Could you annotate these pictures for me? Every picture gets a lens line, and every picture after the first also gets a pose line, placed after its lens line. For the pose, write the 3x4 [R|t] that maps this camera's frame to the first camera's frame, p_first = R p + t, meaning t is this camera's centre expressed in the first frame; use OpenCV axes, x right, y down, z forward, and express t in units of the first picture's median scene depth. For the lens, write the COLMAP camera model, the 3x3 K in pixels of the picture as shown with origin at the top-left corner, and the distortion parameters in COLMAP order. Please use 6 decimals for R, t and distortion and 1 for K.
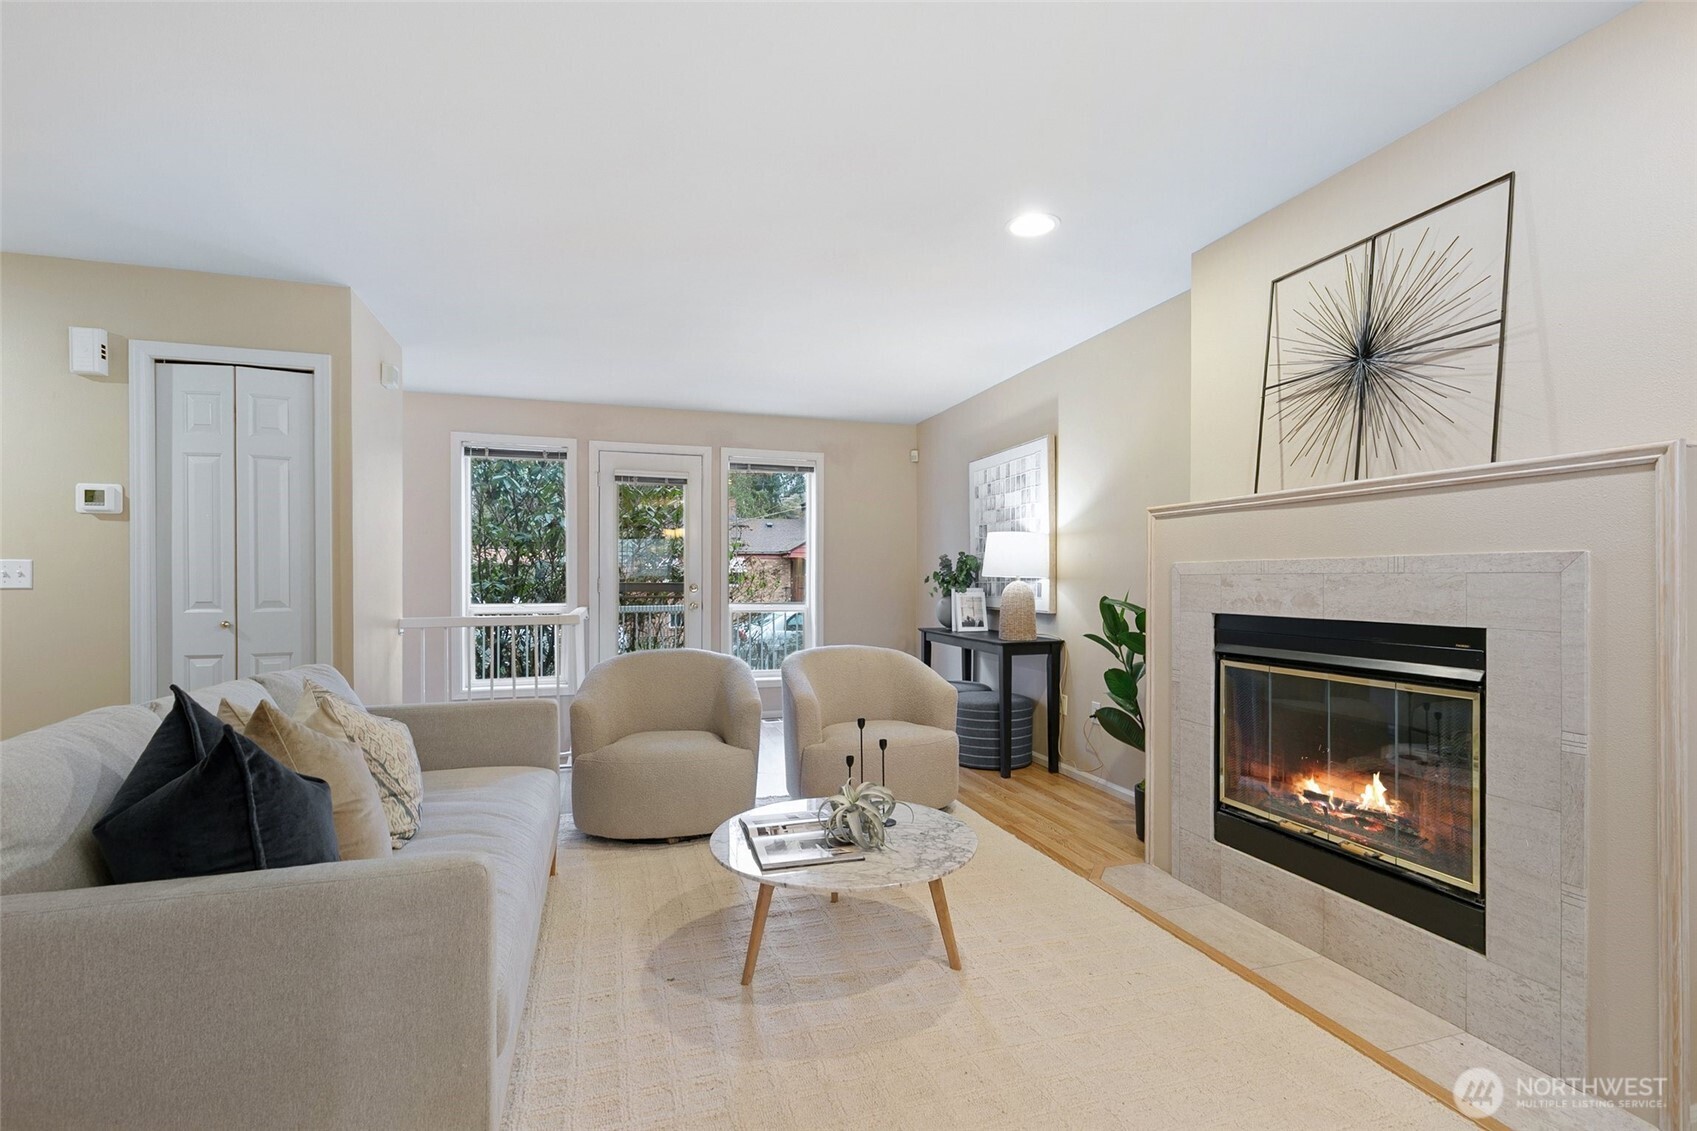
lens RADIAL K [[765.5, 0, 849.5], [0, 765.5, 577.5], [0, 0, 1]] dist [0.000667, 0.000454]
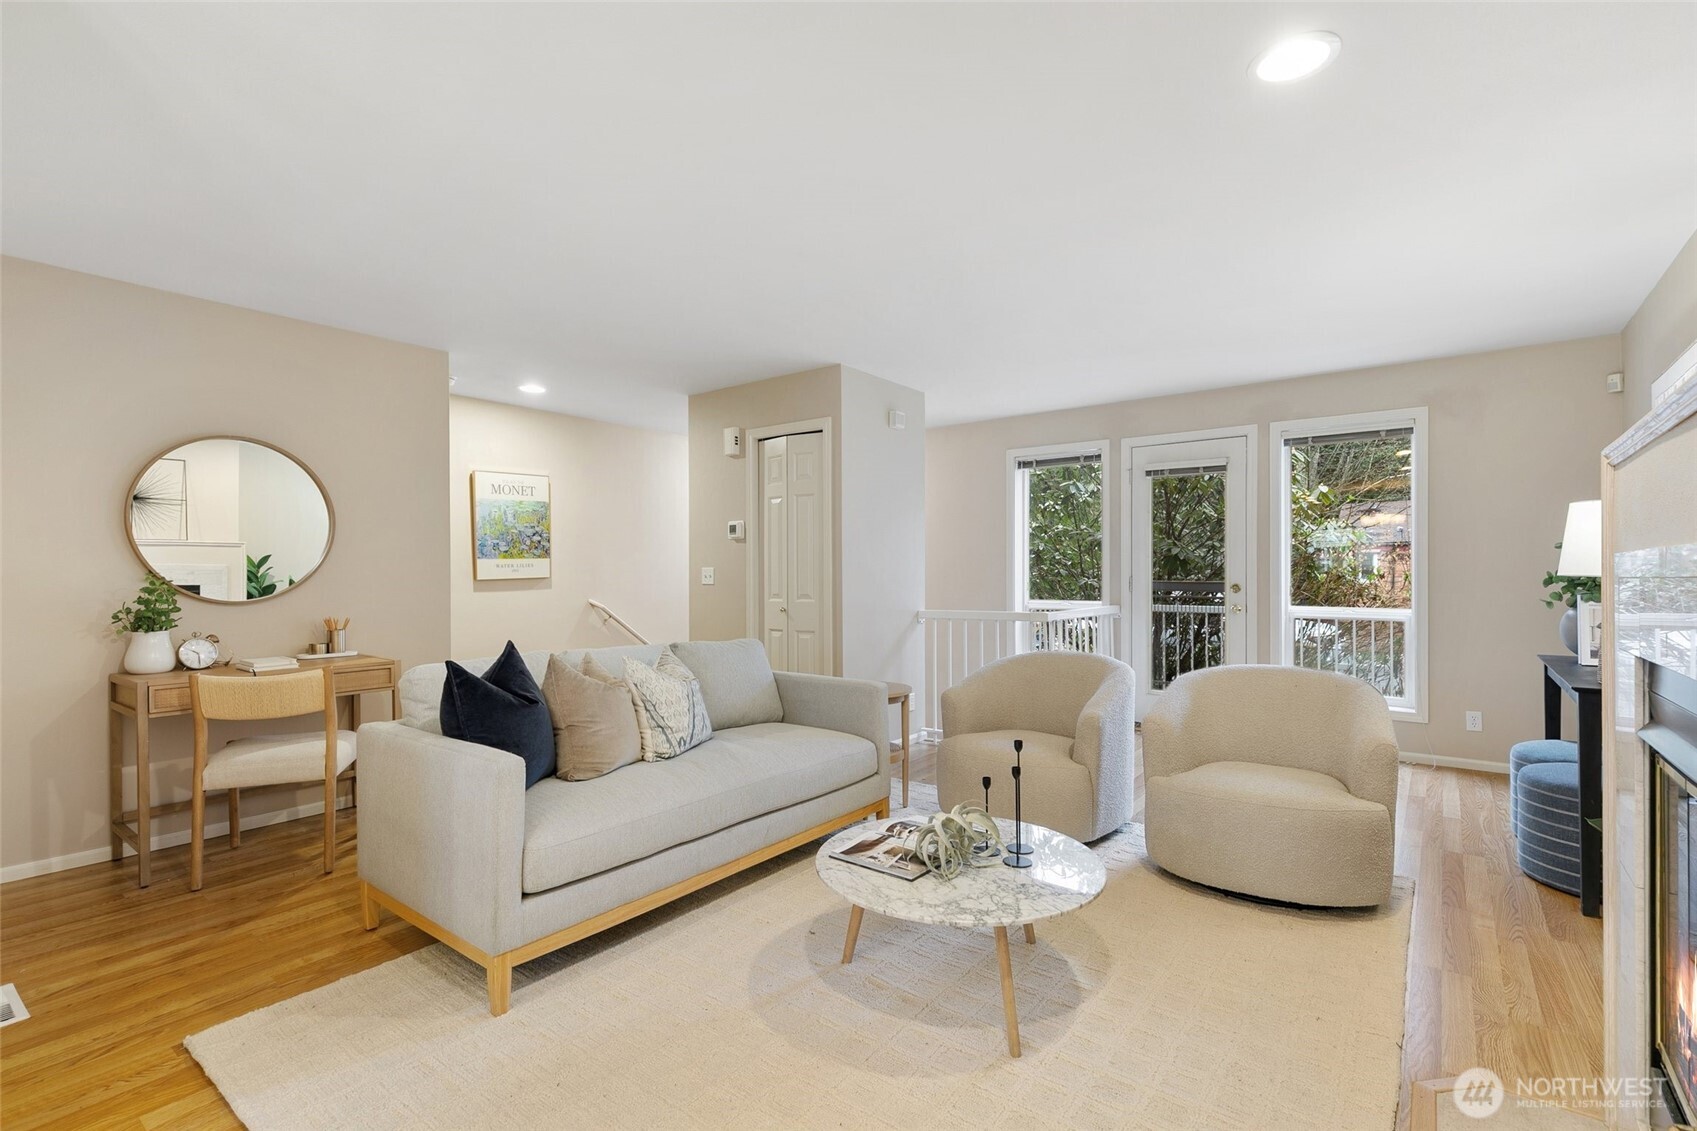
lens RADIAL K [[762.2, 0, 848.5], [0, 762.2, 565.5], [0, 0, 1]] dist [0.003283, 0.000482]
pose [[0.579016, -0.011794, -0.815231, 0.470404], [0.004185, 0.999925, -0.011494, -0.007425], [0.815305, 0.003244, 0.579022, 0.243976]]
